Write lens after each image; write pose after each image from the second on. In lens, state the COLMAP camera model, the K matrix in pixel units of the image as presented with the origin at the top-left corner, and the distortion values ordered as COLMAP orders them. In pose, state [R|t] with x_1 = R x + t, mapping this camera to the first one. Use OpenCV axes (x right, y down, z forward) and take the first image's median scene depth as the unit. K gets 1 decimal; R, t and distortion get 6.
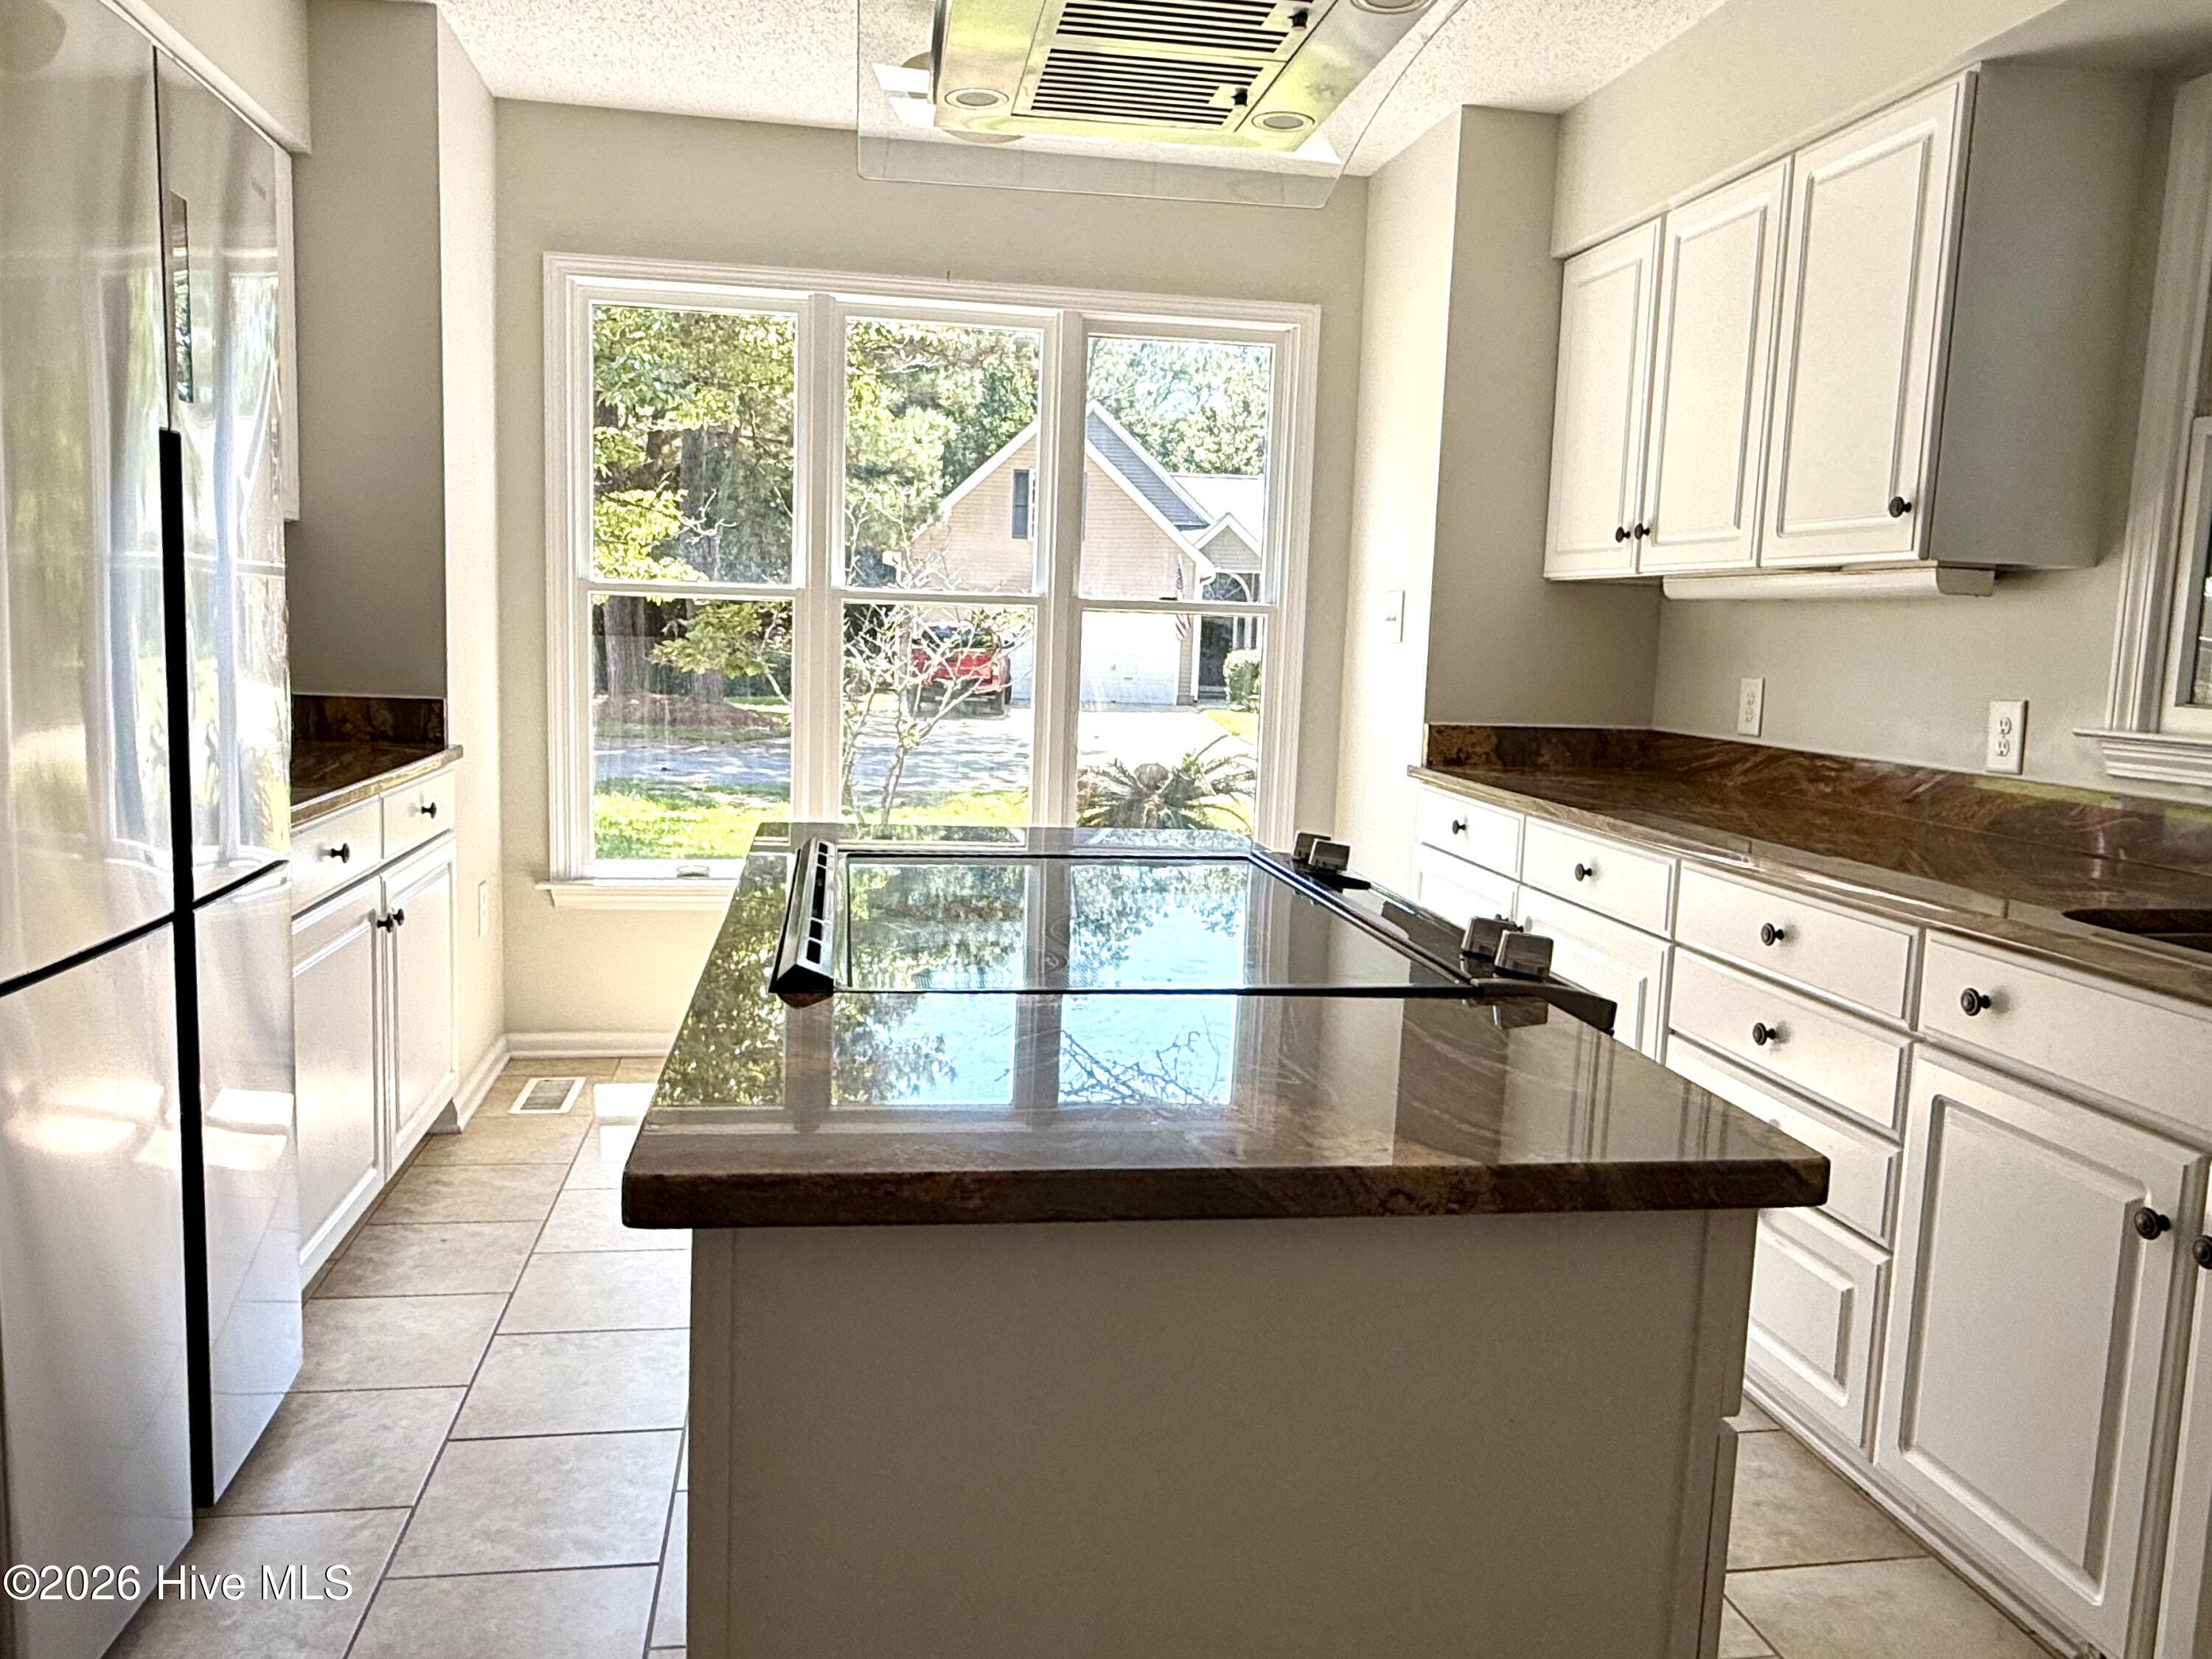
lens RADIAL K [[1611.1, 0, 1069.7], [0, 1611.1, 826.6], [0, 0, 1]] dist [0.000727, -0.000703]
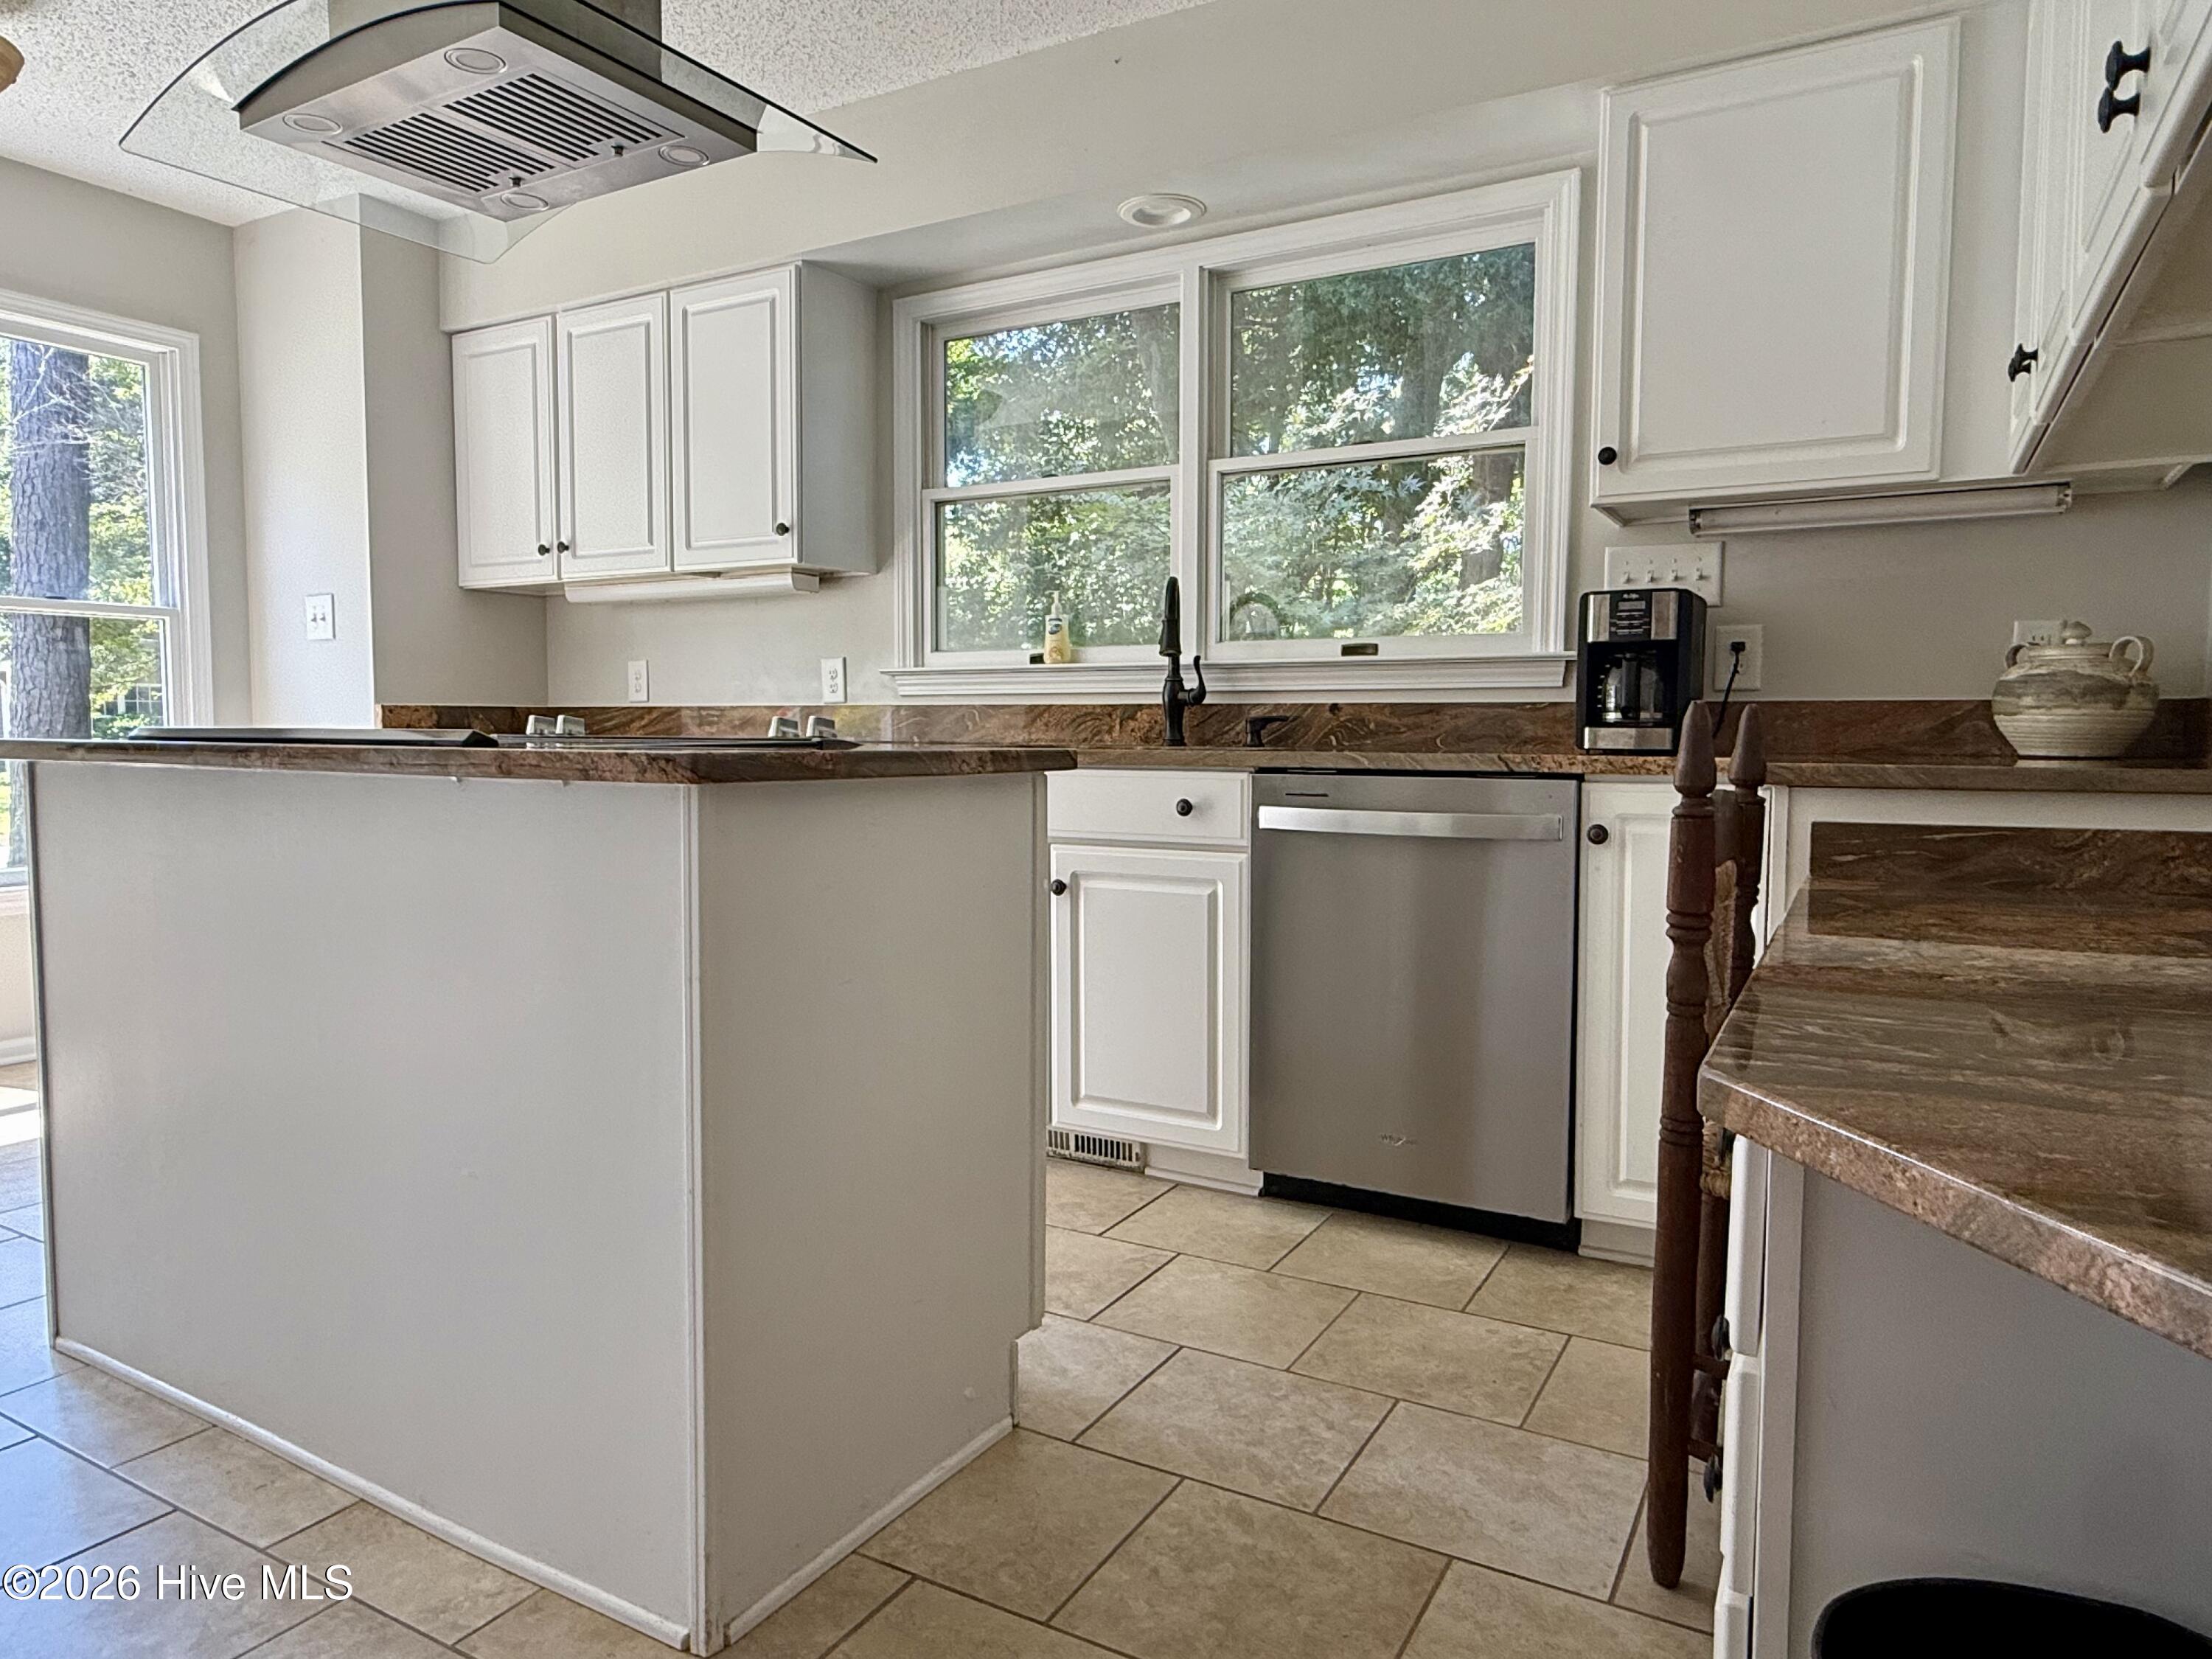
lens RADIAL K [[1420.9, 0, 1106.0], [0, 1420.9, 829.5], [0, 0, 1]] dist [0.021058, -0.001437]
pose [[0.627723, -0.091429, 0.773049, -0.356905], [0.118061, 0.992772, 0.021549, 0.092365], [-0.769432, 0.077740, 0.633981, -0.100688]]
